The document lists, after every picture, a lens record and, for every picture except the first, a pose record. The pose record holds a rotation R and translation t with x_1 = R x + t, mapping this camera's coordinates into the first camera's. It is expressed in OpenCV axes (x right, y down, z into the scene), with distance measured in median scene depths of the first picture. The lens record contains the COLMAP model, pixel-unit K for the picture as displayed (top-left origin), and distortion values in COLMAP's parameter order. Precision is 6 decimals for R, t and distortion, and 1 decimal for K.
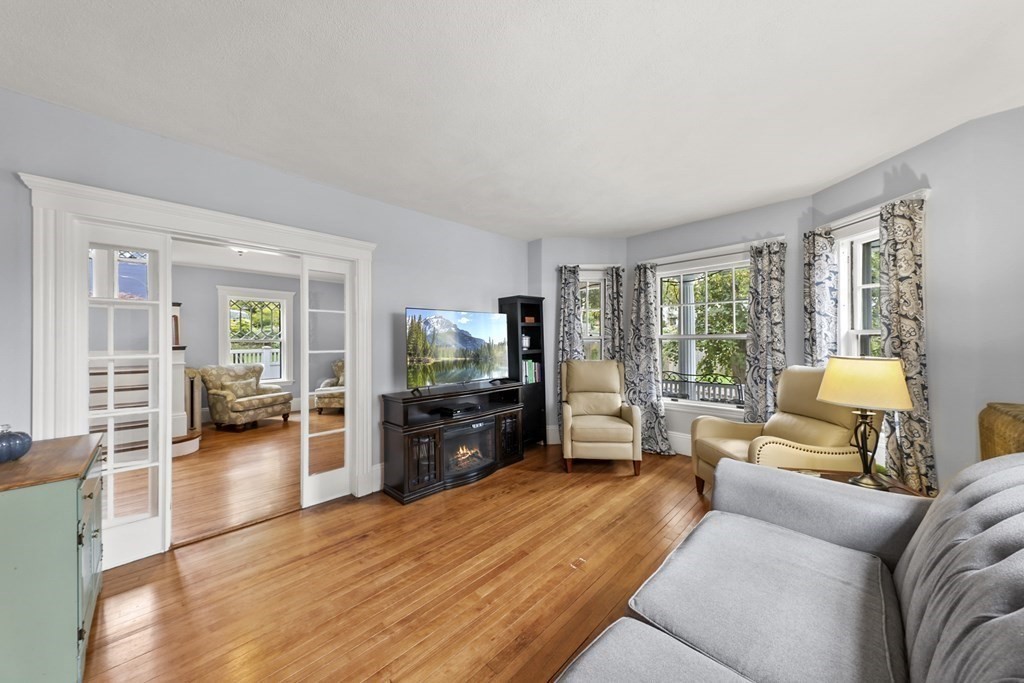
lens RADIAL K [[353.4, 0, 511.2], [0, 353.4, 340.8], [0, 0, 1]] dist [0.001810, -0.000588]
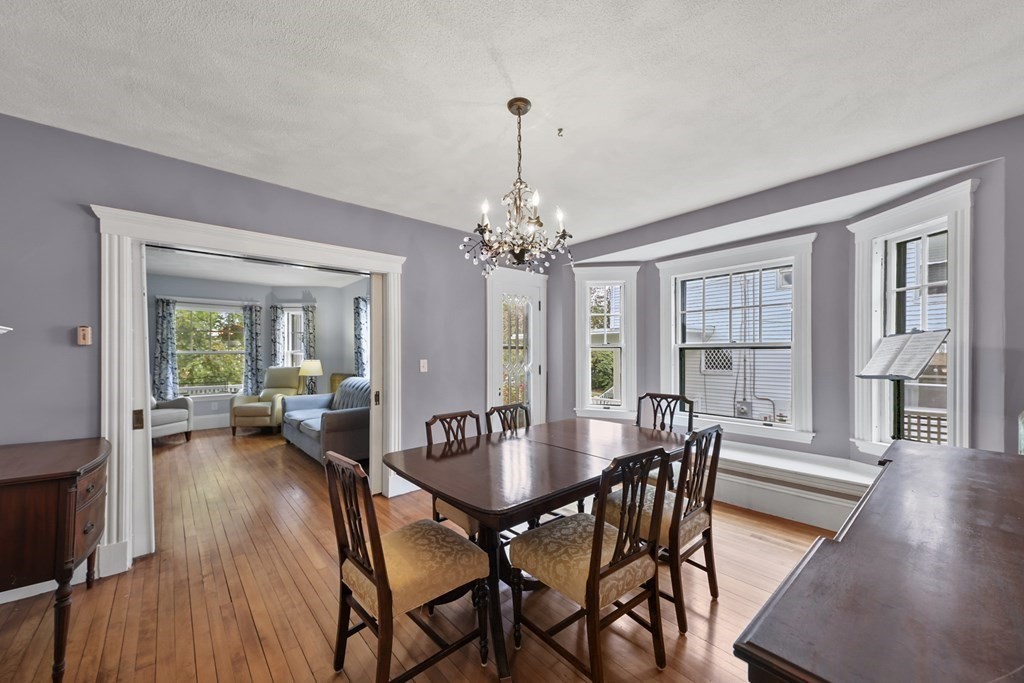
lens RADIAL K [[397.6, 0, 511.0], [0, 397.6, 358.1], [0, 0, 1]] dist [0.003693, 0.000108]
pose [[0.061102, 0.001886, 0.998130, -1.313823], [-0.003138, 0.999994, -0.001698, 0.015074], [-0.998127, -0.003029, 0.061107, -0.526395]]
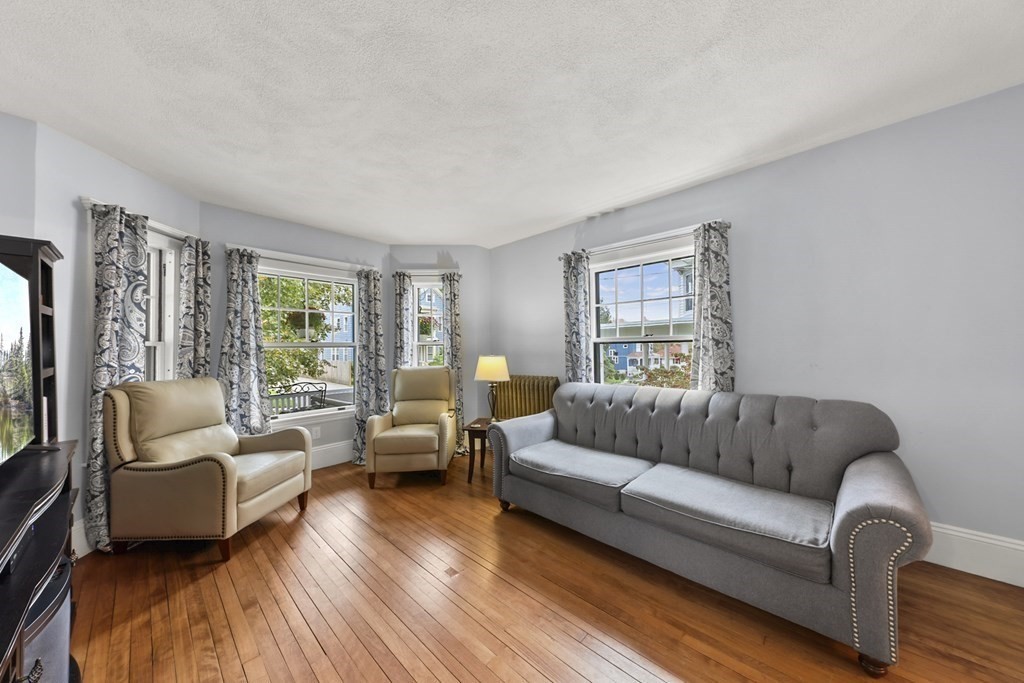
lens RADIAL K [[353.4, 0, 503.7], [0, 353.4, 342.9], [0, 0, 1]] dist [0.001810, -0.000588]
pose [[-0.041305, 0.023980, 0.998859, -0.506087], [0.010015, 0.999672, -0.023585, 0.013030], [-0.999096, 0.009030, -0.041531, 0.559371]]
